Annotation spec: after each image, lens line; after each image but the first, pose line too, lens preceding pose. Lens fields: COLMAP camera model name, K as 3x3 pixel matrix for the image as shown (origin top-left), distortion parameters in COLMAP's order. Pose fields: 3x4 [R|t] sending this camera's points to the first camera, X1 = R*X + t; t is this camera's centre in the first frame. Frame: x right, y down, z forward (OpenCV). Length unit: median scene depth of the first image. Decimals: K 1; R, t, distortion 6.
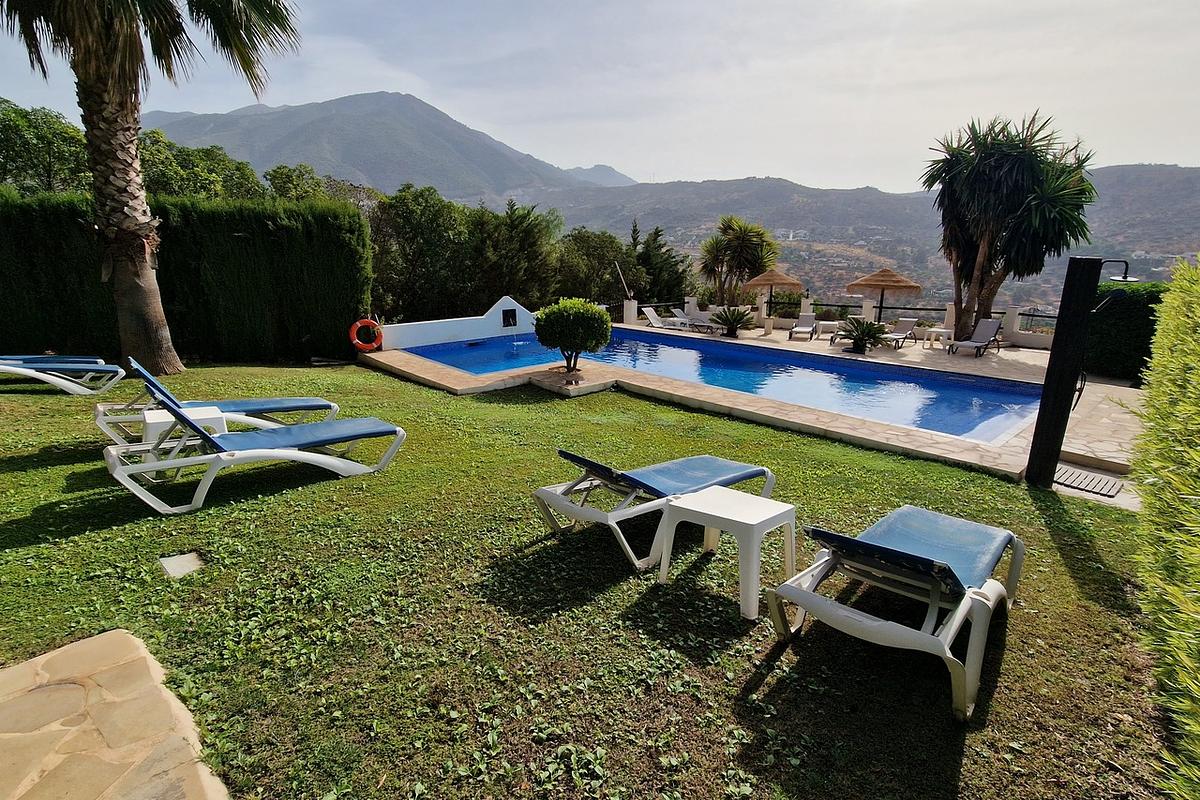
lens RADIAL K [[557.4, 0, 596.1], [0, 557.4, 390.5], [0, 0, 1]] dist [0.001399, 0.000435]
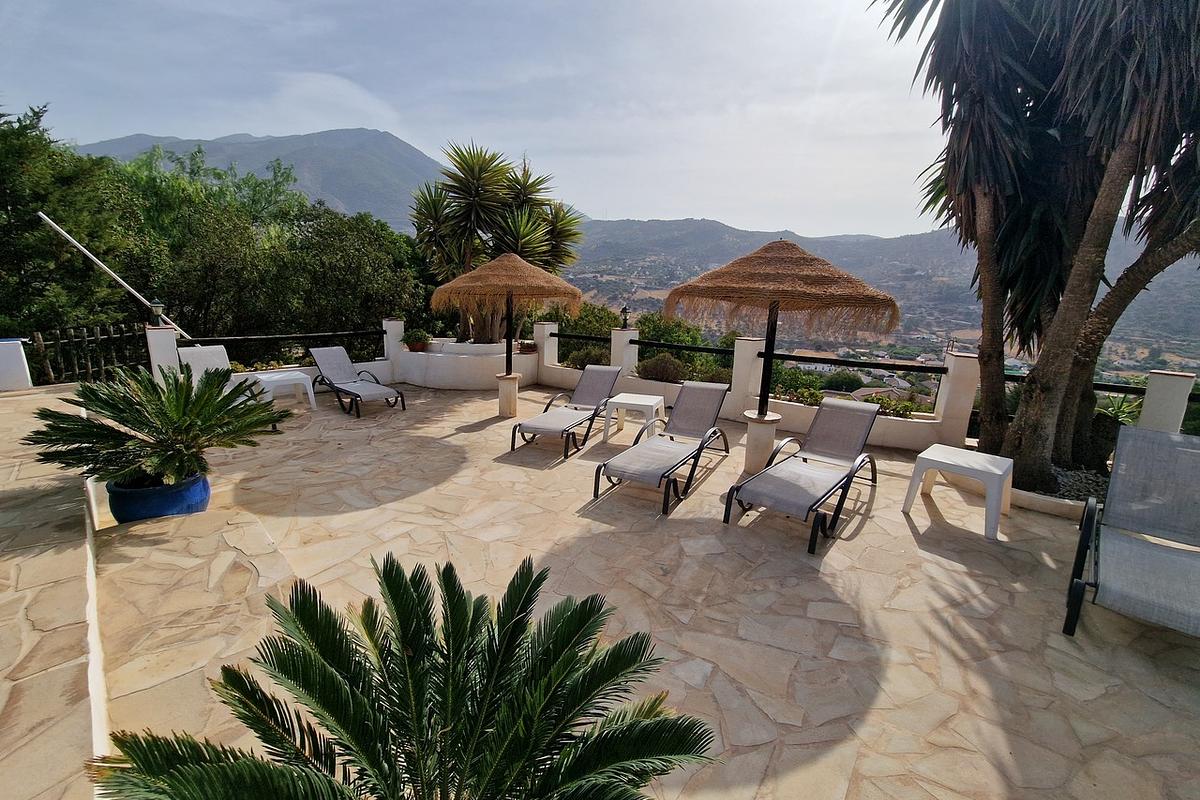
lens RADIAL K [[491.5, 0, 597.6], [0, 491.5, 393.8], [0, 0, 1]] dist [-0.001085, 0.003532]
pose [[0.996178, 0.008996, 0.086879, 0.408921], [-0.007637, 0.999843, -0.015963, -0.134507], [-0.087009, 0.015238, 0.996091, 0.766707]]
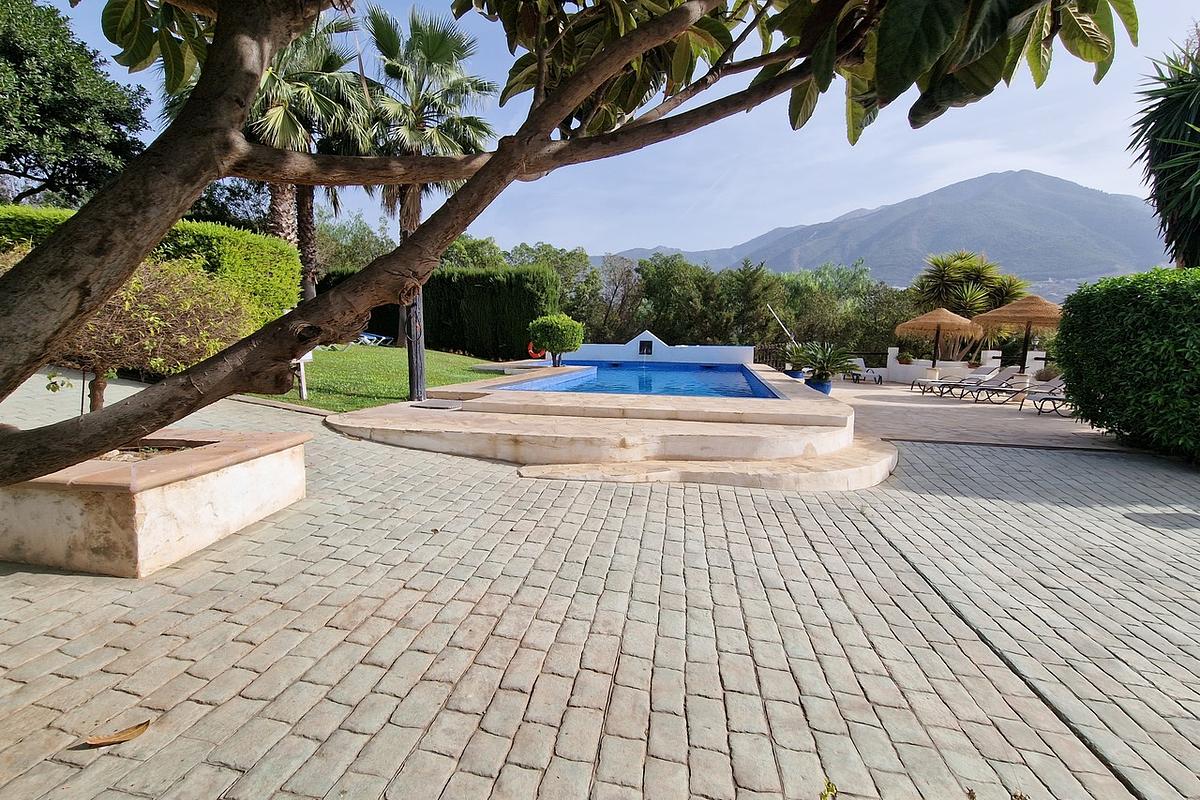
lens RADIAL K [[557.4, 0, 596.1], [0, 557.4, 390.5], [0, 0, 1]] dist [0.001399, 0.000435]
pose [[0.598750, 0.090414, -0.795816, 0.782231], [-0.210156, 0.976529, -0.047171, 0.045096], [0.772873, 0.195489, 0.603698, 0.188739]]
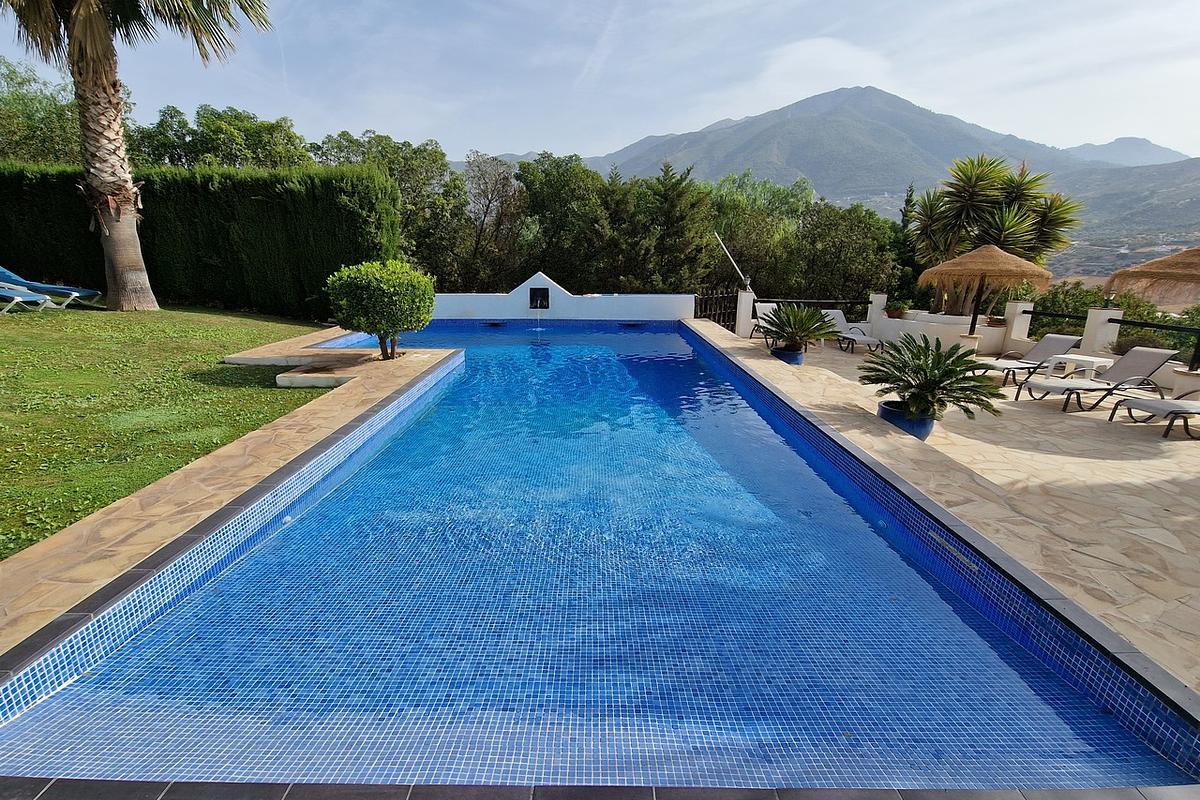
lens RADIAL K [[557.4, 0, 596.1], [0, 557.4, 390.5], [0, 0, 1]] dist [0.001399, 0.000435]
pose [[0.755885, 0.168745, -0.632584, 0.460190], [-0.168443, 0.983812, 0.061161, -0.061087], [0.632664, 0.060324, 0.772073, 0.428425]]
